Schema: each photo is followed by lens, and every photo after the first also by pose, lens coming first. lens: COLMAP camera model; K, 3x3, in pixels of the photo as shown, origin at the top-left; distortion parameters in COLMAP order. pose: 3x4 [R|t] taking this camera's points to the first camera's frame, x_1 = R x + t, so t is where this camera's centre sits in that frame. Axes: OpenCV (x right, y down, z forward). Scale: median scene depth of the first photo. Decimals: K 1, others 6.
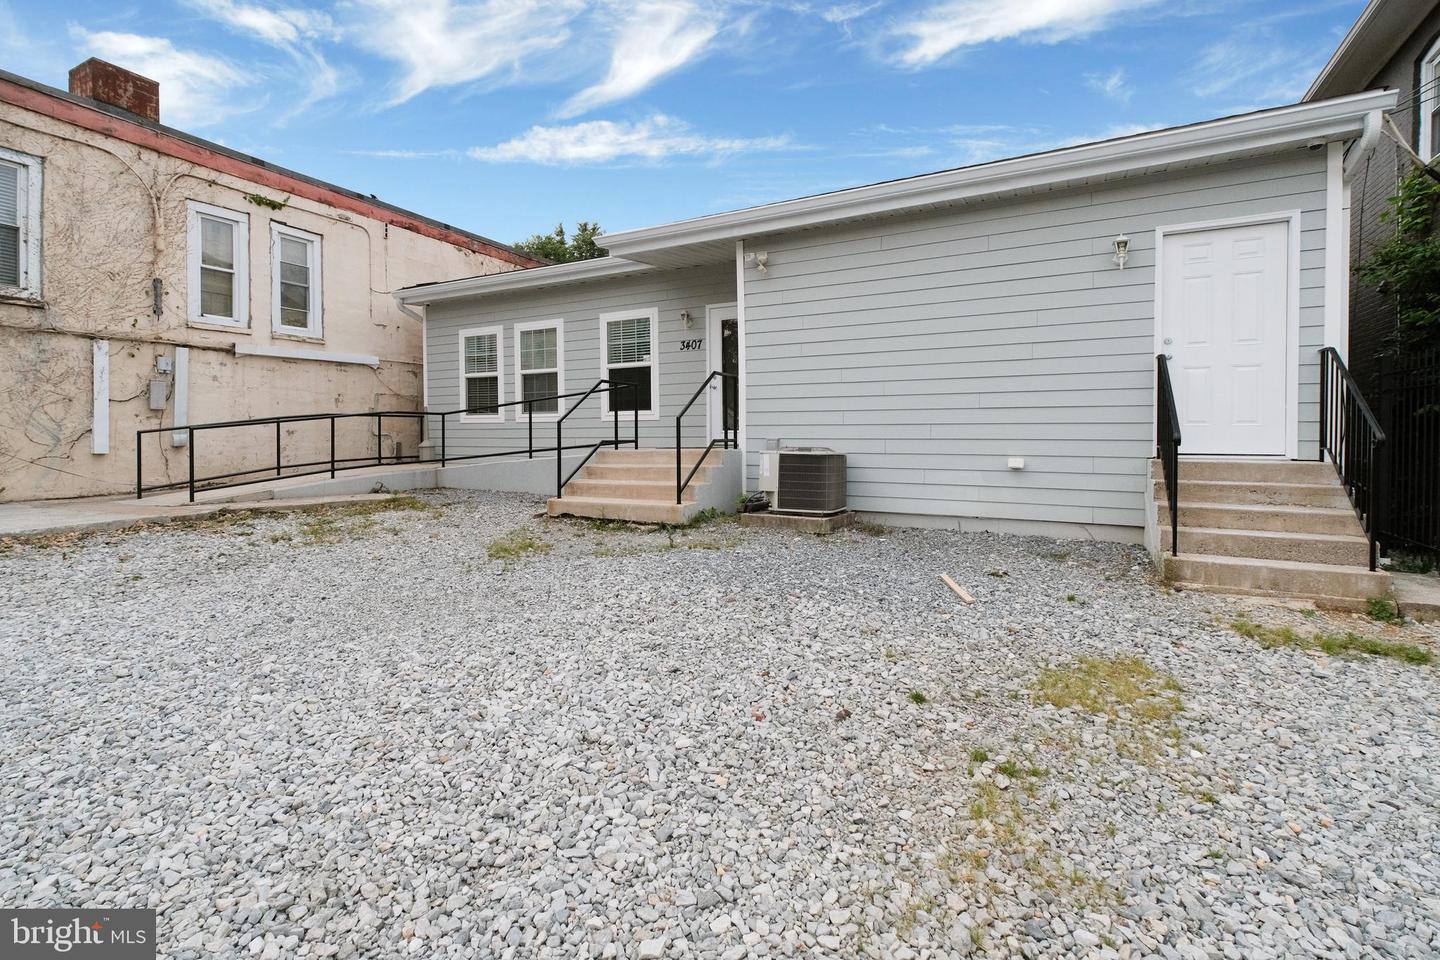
lens RADIAL K [[657.3, 0, 721.7], [0, 657.3, 443.1], [0, 0, 1]] dist [0.000112, -0.000582]
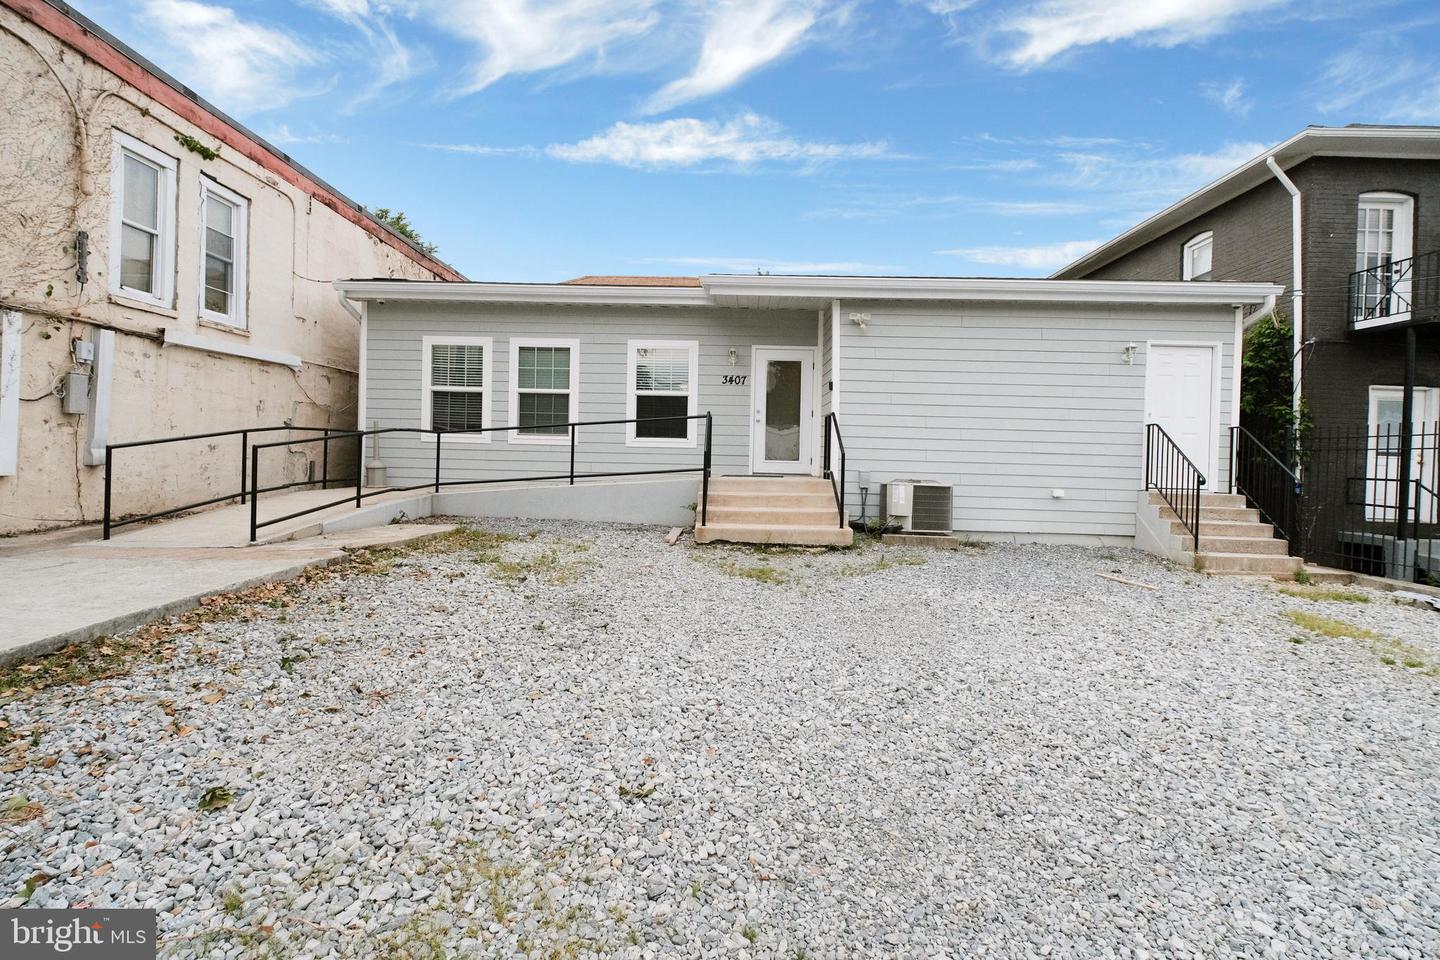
lens RADIAL K [[654.5, 0, 718.0], [0, 654.5, 455.3], [0, 0, 1]] dist [0.000607, 0.000702]
pose [[0.894214, 0.024192, 0.446986, -0.548296], [-0.020874, 0.999706, -0.012346, -0.011807], [-0.447153, 0.001709, 0.894456, 0.048442]]
